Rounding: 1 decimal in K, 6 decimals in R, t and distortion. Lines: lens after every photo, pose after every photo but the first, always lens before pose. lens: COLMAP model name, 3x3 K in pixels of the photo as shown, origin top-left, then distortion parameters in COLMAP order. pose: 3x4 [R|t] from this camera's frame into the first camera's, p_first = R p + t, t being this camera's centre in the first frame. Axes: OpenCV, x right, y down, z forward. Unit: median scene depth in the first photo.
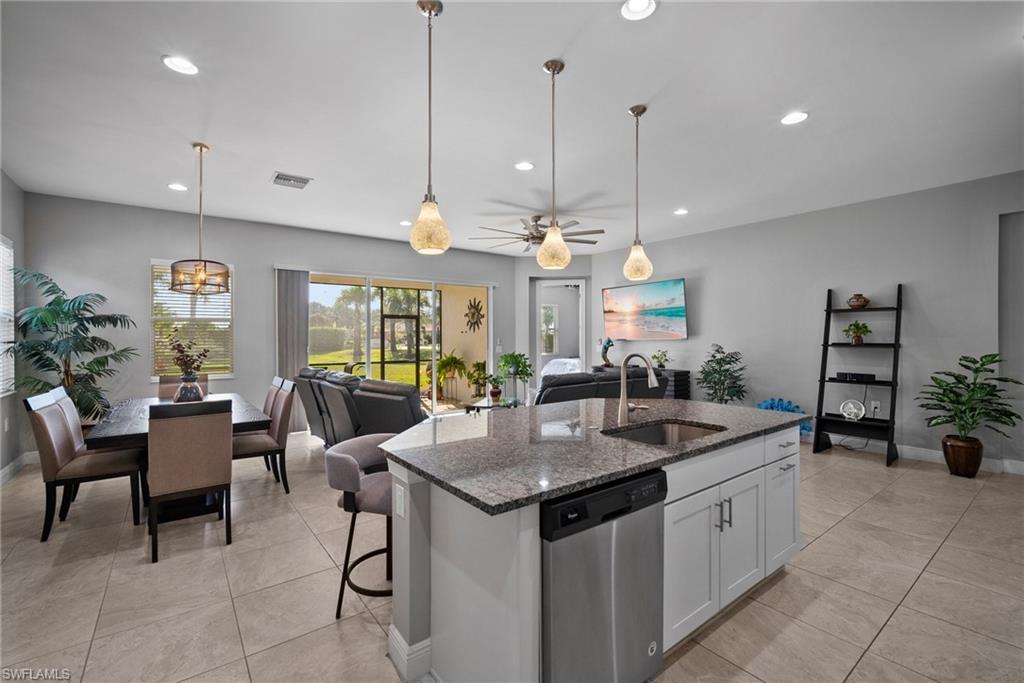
lens RADIAL K [[442.6, 0, 513.2], [0, 442.6, 336.1], [0, 0, 1]] dist [-0.012211, 0.001487]
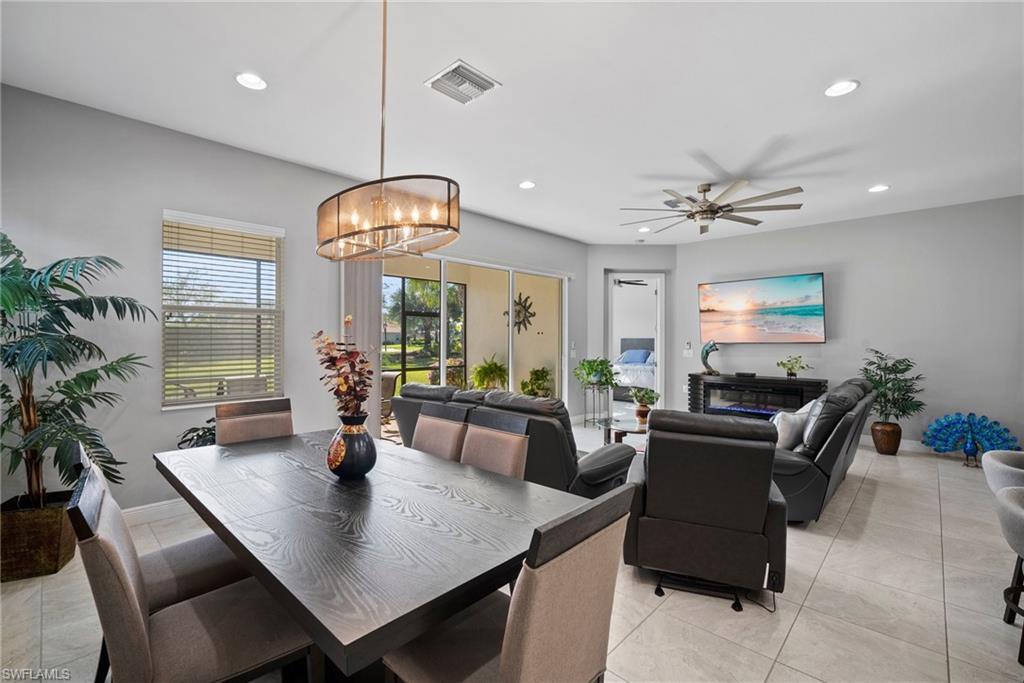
lens RADIAL K [[442.6, 0, 504.5], [0, 442.6, 333.4], [0, 0, 1]] dist [-0.012211, 0.001487]
pose [[0.987365, 0.007138, 0.158302, -0.308972], [-0.005391, 0.999920, -0.011465, 0.001354], [-0.158371, 0.010467, 0.987324, 0.218057]]
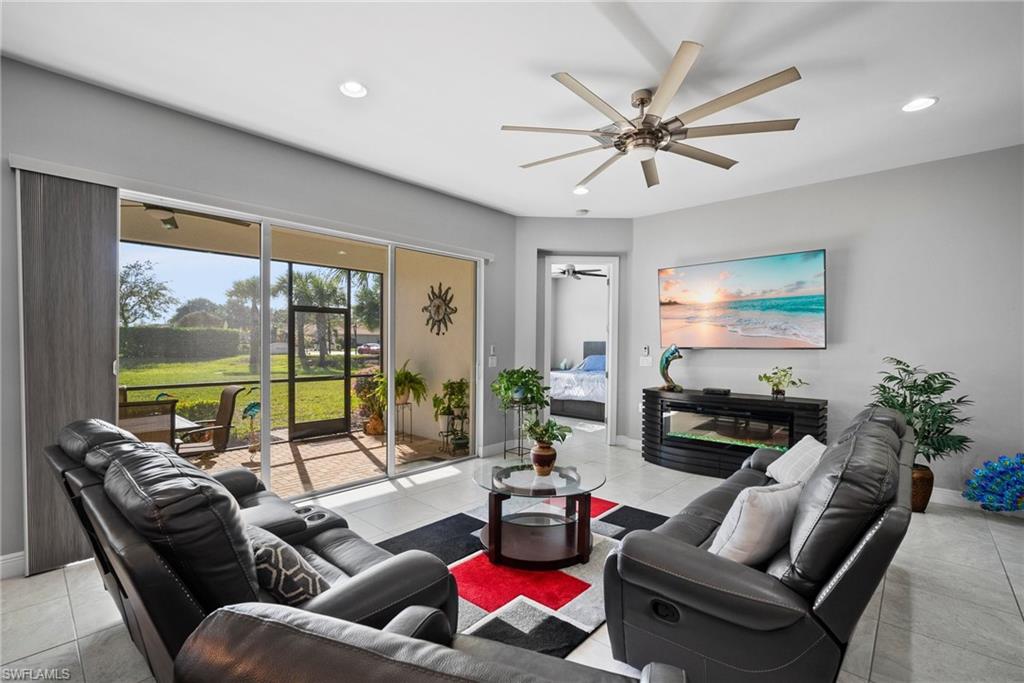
lens RADIAL K [[442.6, 0, 507.3], [0, 442.6, 348.4], [0, 0, 1]] dist [-0.012211, 0.001487]
pose [[0.984570, 0.006497, 0.174870, -0.128588], [-0.009383, 0.999833, 0.015685, 0.000858], [-0.174739, -0.017083, 0.984467, 0.409248]]
